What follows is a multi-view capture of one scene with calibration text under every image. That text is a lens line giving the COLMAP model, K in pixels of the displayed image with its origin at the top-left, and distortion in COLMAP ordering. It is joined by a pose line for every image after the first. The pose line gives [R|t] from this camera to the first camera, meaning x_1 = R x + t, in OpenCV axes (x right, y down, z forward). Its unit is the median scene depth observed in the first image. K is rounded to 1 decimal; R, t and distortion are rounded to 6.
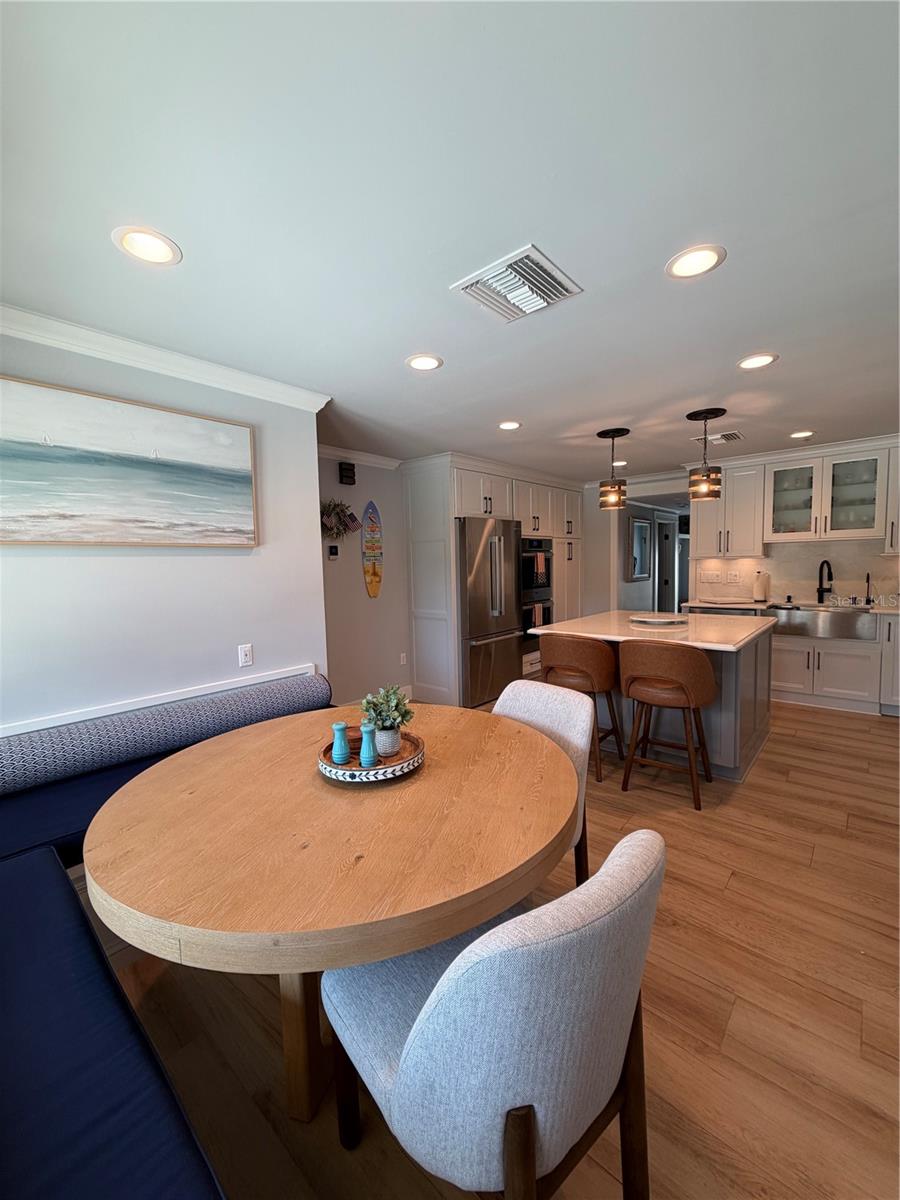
lens RADIAL K [[477.4, 0, 451.8], [0, 477.4, 598.2], [0, 0, 1]] dist [-0.001997, -0.000150]
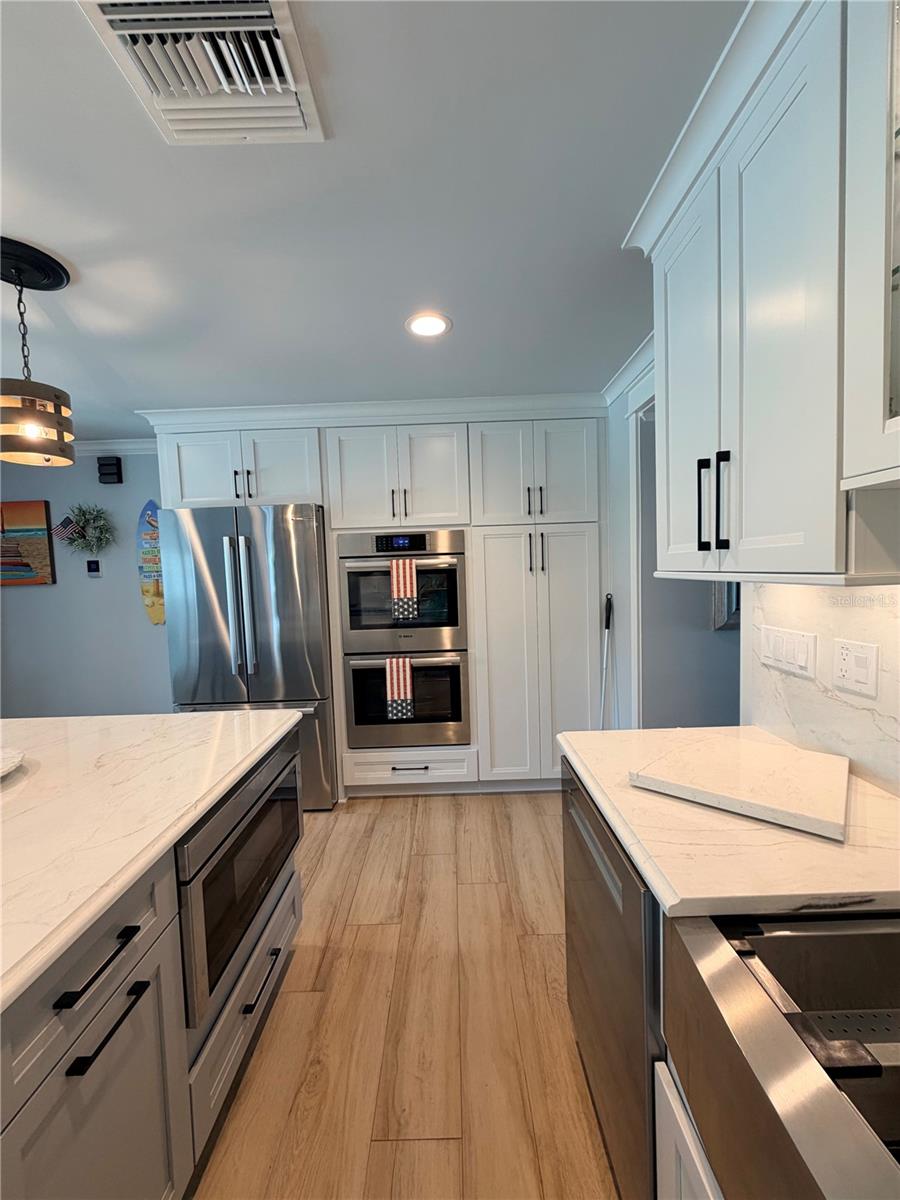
lens RADIAL K [[477.4, 0, 451.8], [0, 477.4, 598.2], [0, 0, 1]] dist [-0.001997, -0.000150]
pose [[0.663571, 0.046427, -0.746671, 0.725984], [-0.039040, 0.998862, 0.027412, -0.083779], [0.747094, 0.010961, 0.664628, 0.838240]]
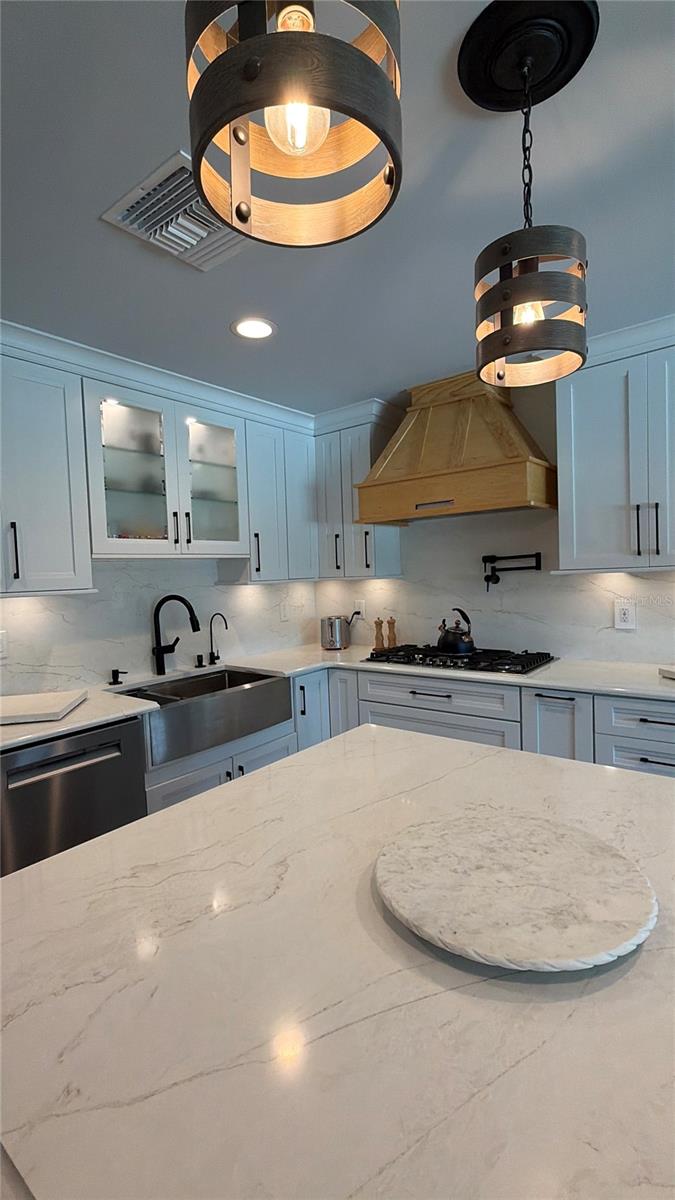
lens RADIAL K [[537.2, 0, 337.5], [0, 537.2, 600.0], [0, 0, 1]] dist [0.001126, -0.000028]
pose [[-0.045823, -0.026606, 0.998595, 0.163797], [0.112025, 0.993203, 0.031603, -0.072902], [-0.992648, 0.113316, -0.042531, 0.847907]]
